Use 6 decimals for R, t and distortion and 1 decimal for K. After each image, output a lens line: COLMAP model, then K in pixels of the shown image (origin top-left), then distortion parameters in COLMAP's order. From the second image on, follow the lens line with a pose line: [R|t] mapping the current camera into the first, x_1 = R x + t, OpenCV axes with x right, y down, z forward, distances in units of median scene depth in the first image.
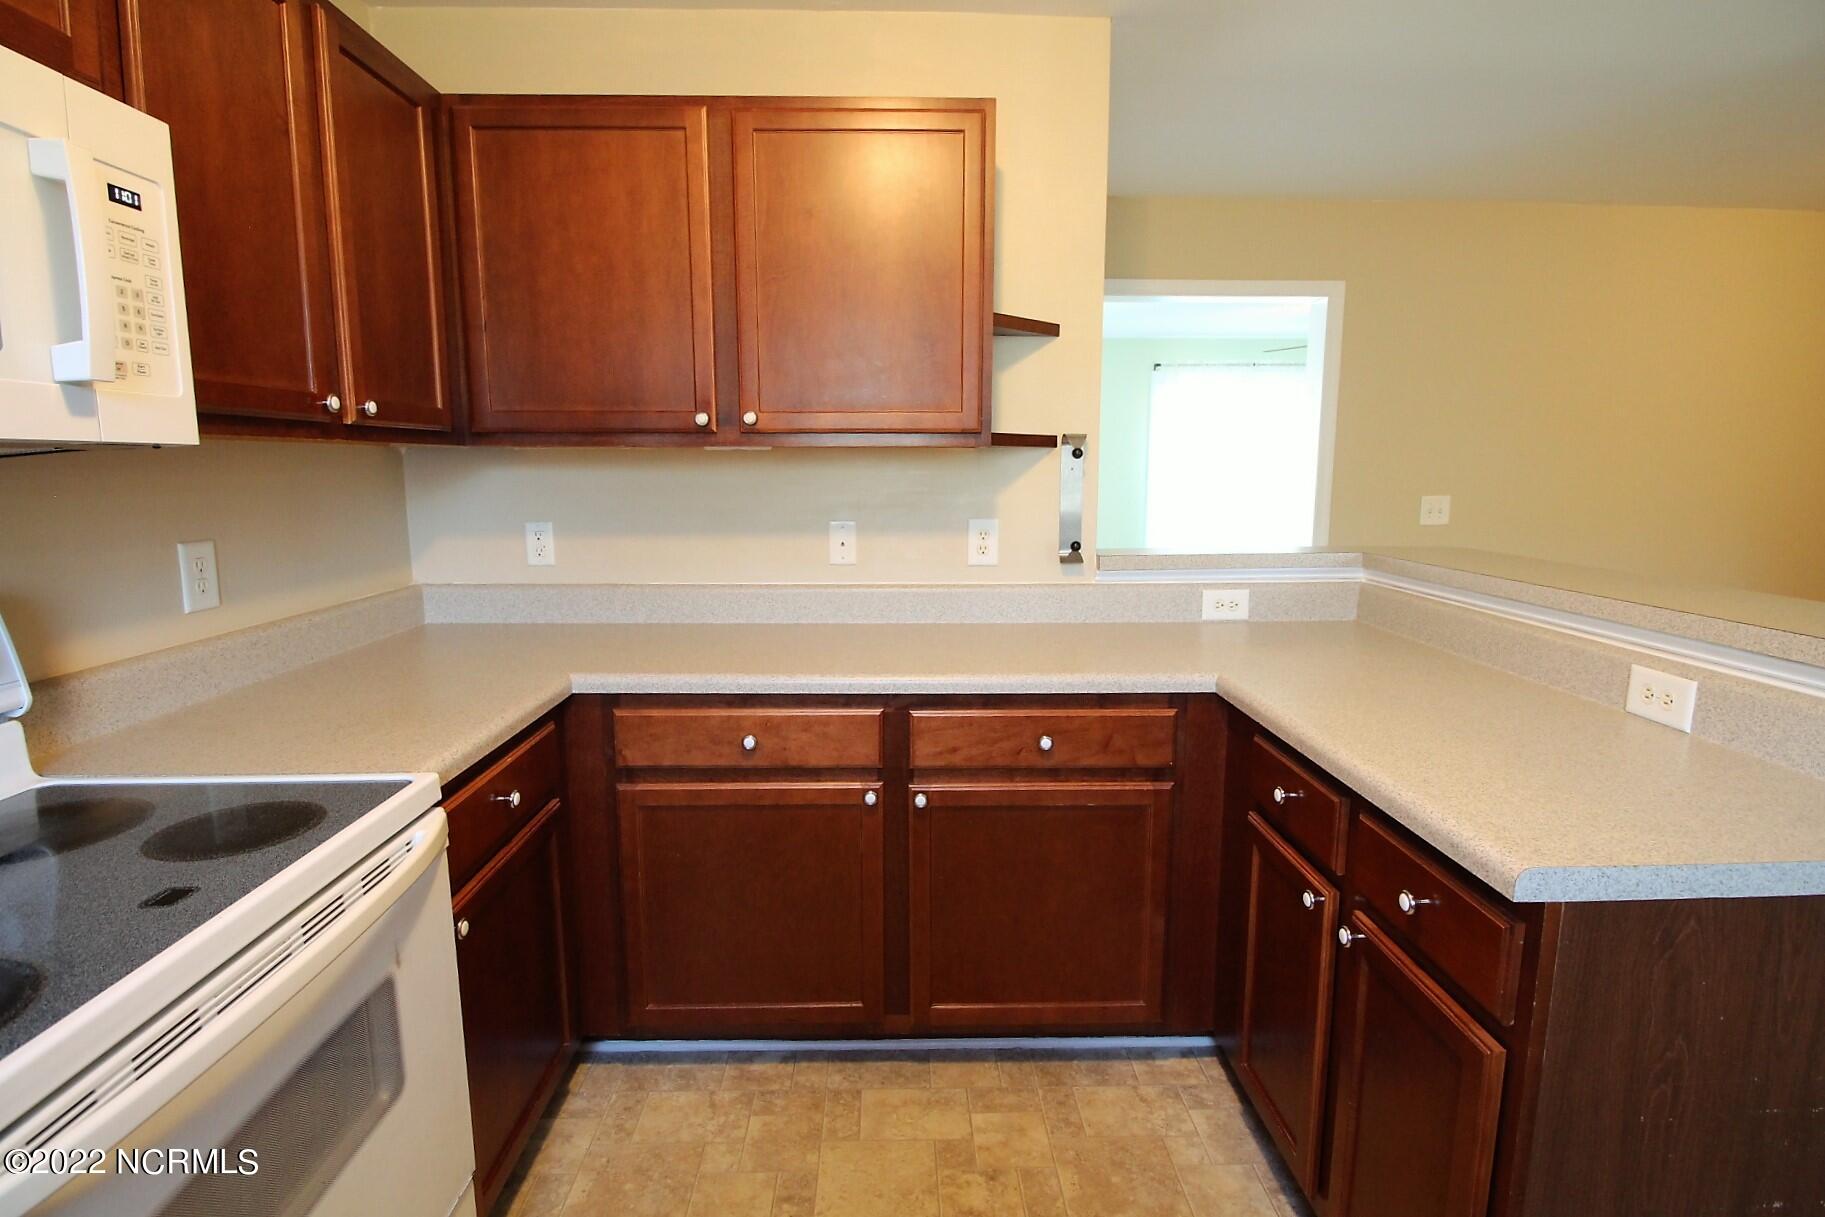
lens RADIAL K [[862.7, 0, 893.3], [0, 862.7, 615.0], [0, 0, 1]] dist [0.000363, -0.014081]
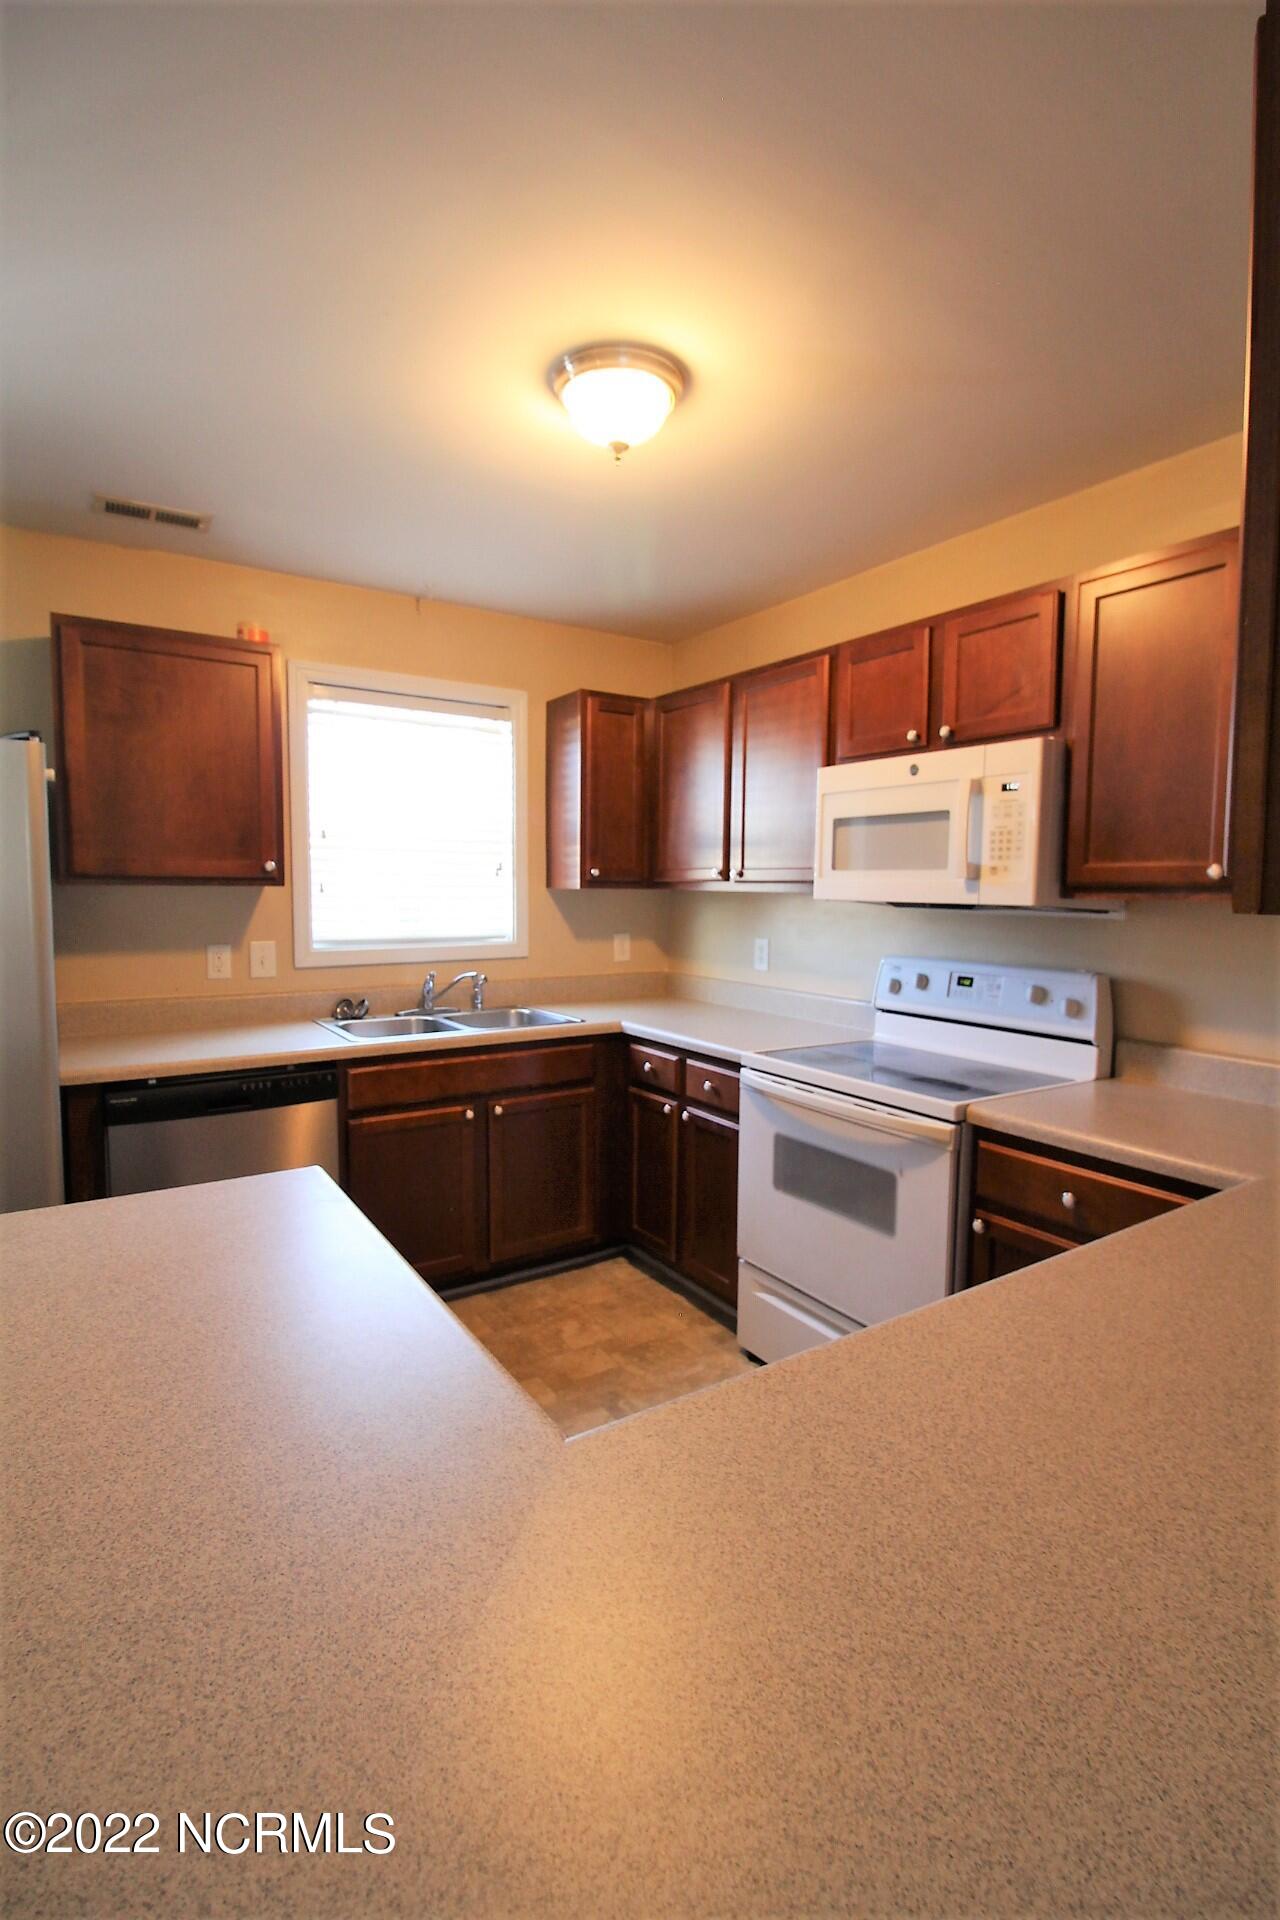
lens RADIAL K [[907.7, 0, 638.7], [0, 907.7, 954.4], [0, 0, 1]] dist [0.000363, -0.014081]
pose [[-0.845882, 0.028800, -0.532591, 0.462743], [-0.102738, 0.971044, 0.215681, -0.208234], [0.523381, 0.237158, -0.818430, 1.058383]]
